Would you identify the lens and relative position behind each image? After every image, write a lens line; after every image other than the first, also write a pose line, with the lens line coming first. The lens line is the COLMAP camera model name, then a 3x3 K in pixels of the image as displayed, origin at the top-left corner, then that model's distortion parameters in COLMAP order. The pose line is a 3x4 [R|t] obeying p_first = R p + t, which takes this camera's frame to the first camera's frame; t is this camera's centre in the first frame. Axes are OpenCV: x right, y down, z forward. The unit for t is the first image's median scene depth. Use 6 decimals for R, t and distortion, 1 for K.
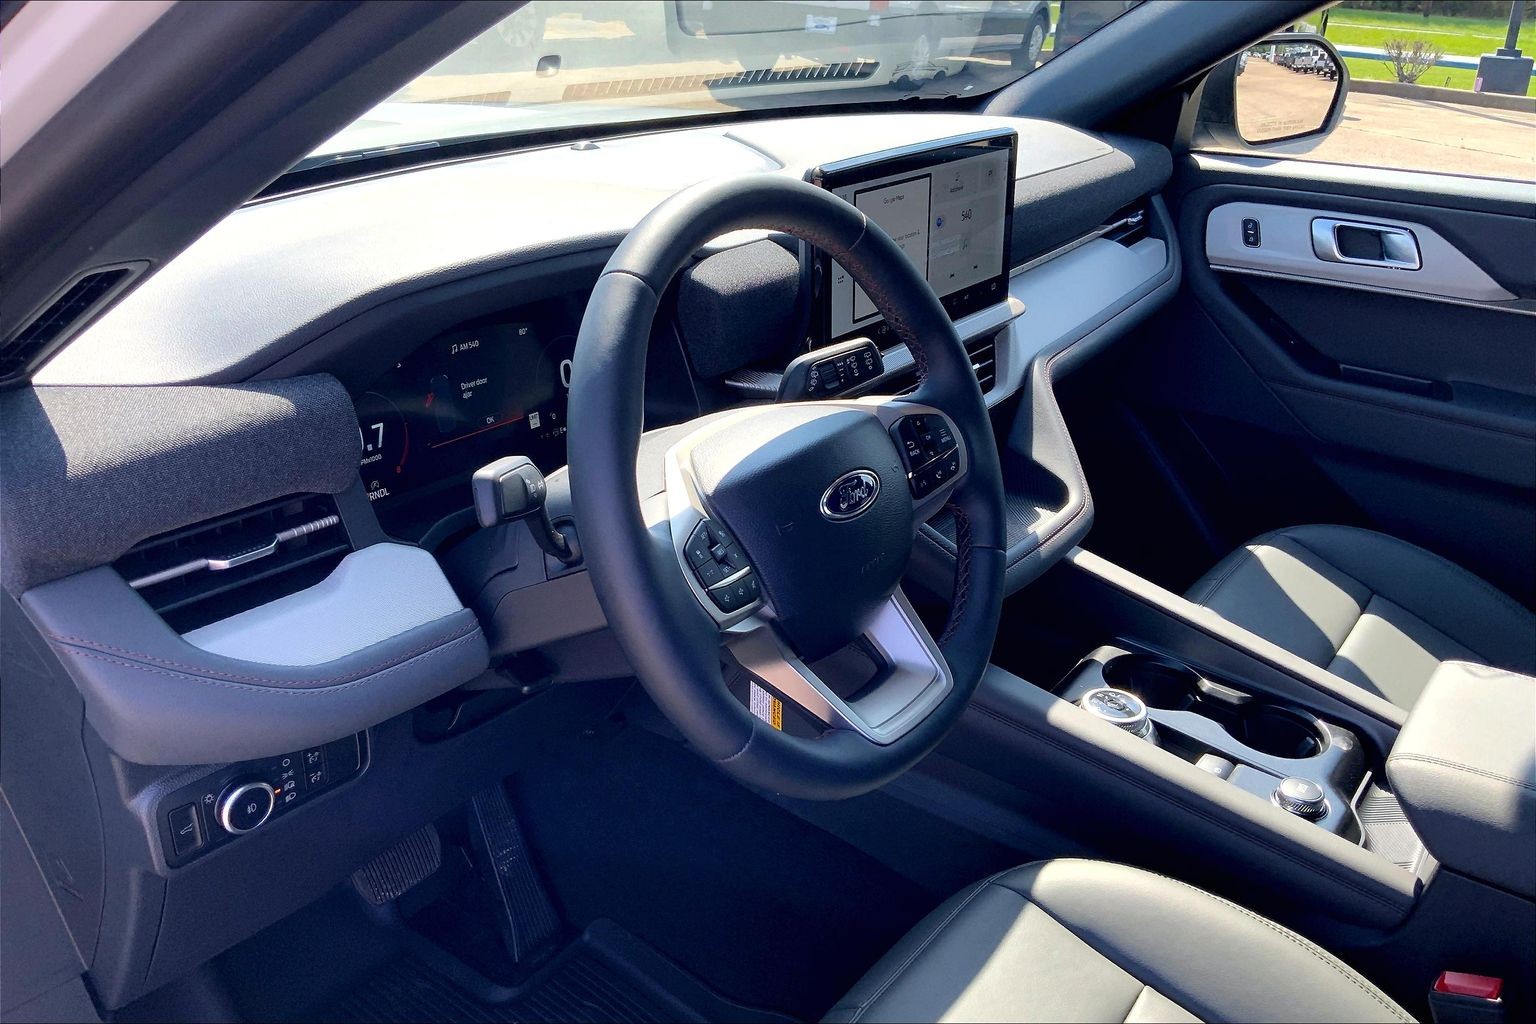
lens RADIAL K [[1317.5, 0, 768.0], [0, 1317.5, 512.0], [0, 0, 1]] dist [-0.003943, -0.000707]
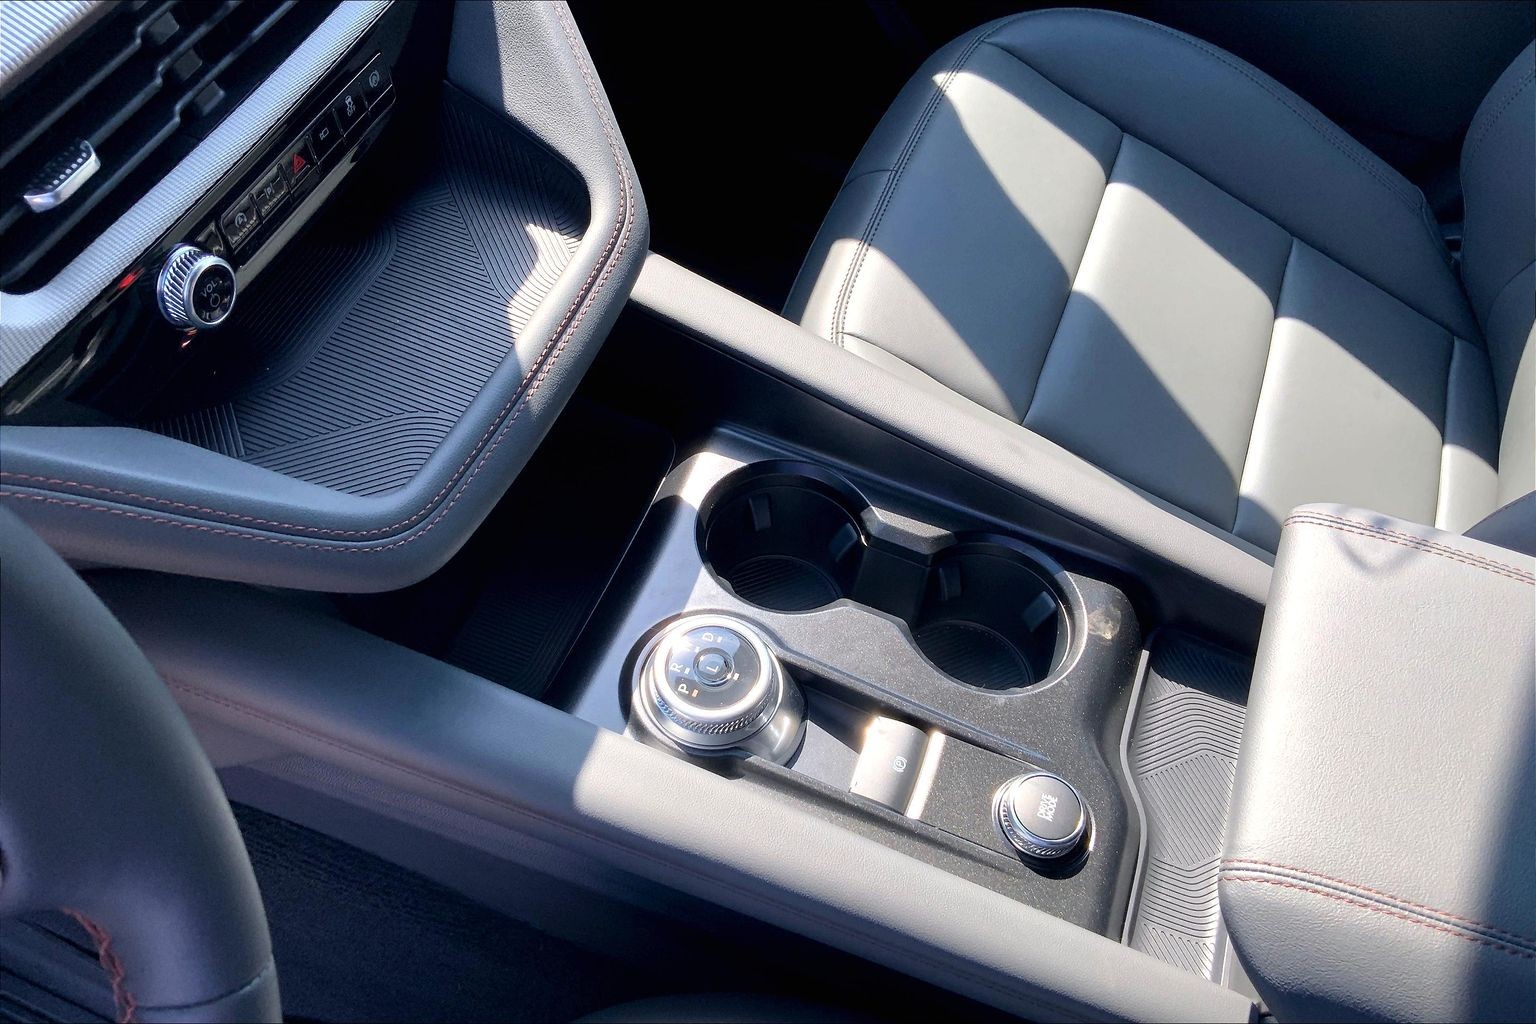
lens RADIAL K [[1283.4, 0, 768.0], [0, 1283.4, 512.0], [0, 0, 1]] dist [0.040325, -0.003007]
pose [[0.966112, -0.189355, 0.175423, 0.195724], [0.071339, 0.849007, 0.523544, -0.163311], [-0.248071, -0.493287, 0.833744, 0.564737]]
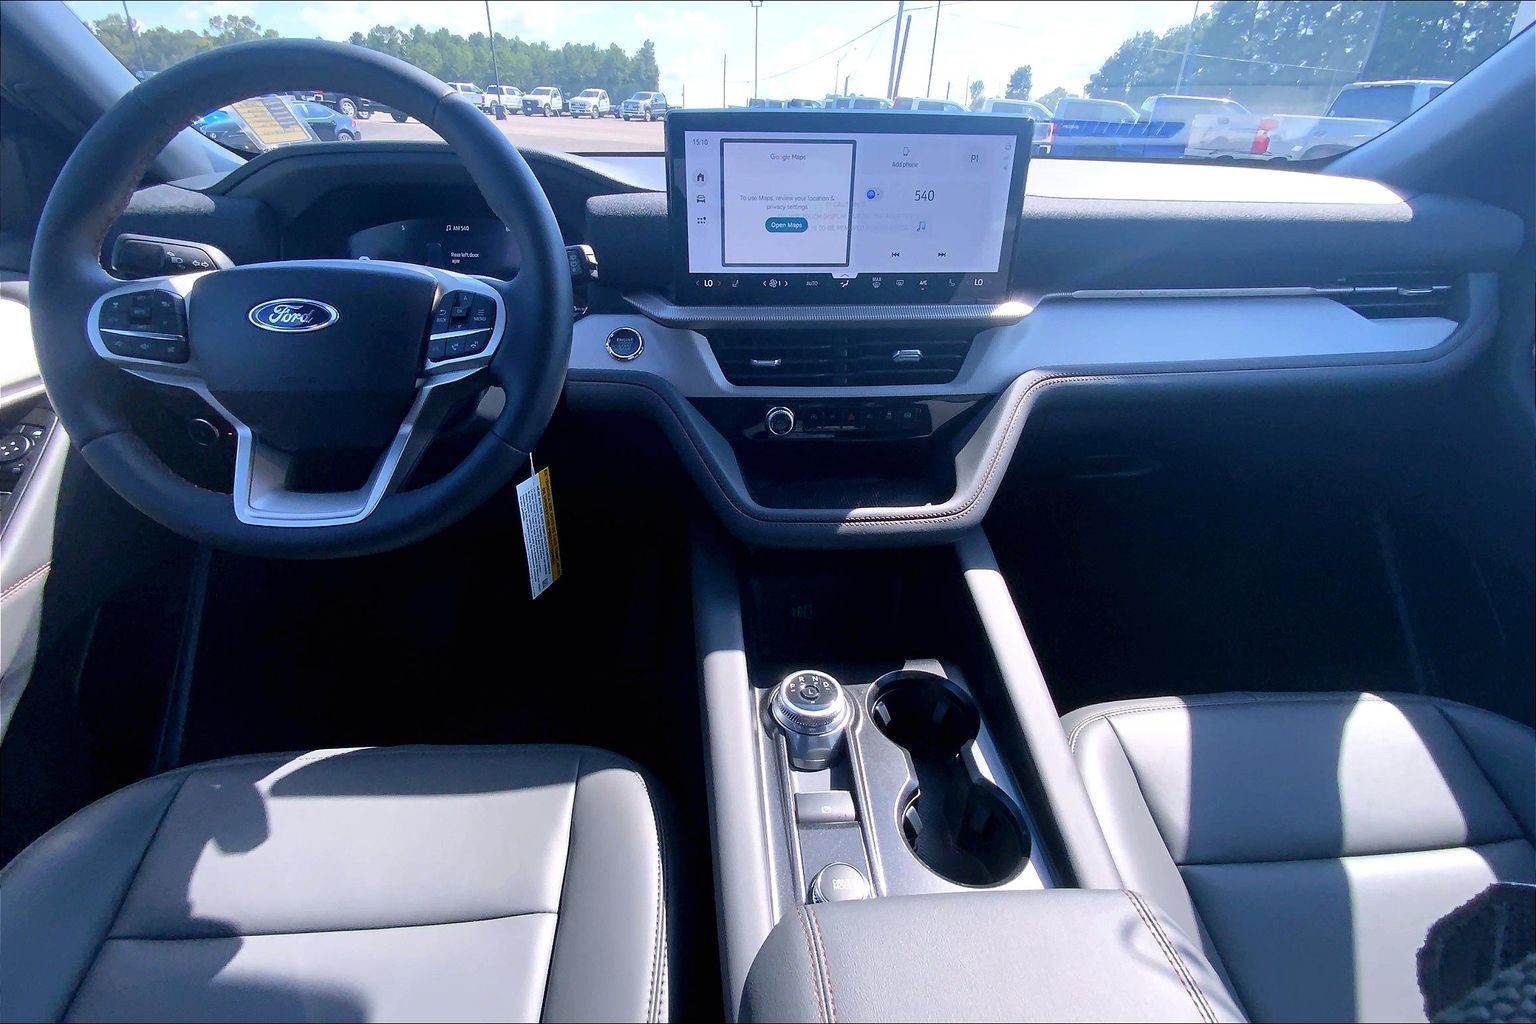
lens RADIAL K [[743.8, 0, 765.8], [0, 743.8, 496.1], [0, 0, 1]] dist [-0.016542, -0.000073]
pose [[0.640700, 0.328231, -0.694095, 0.541374], [-0.304906, 0.938446, 0.162333, -0.065984], [0.704653, 0.107627, 0.701342, 0.546077]]
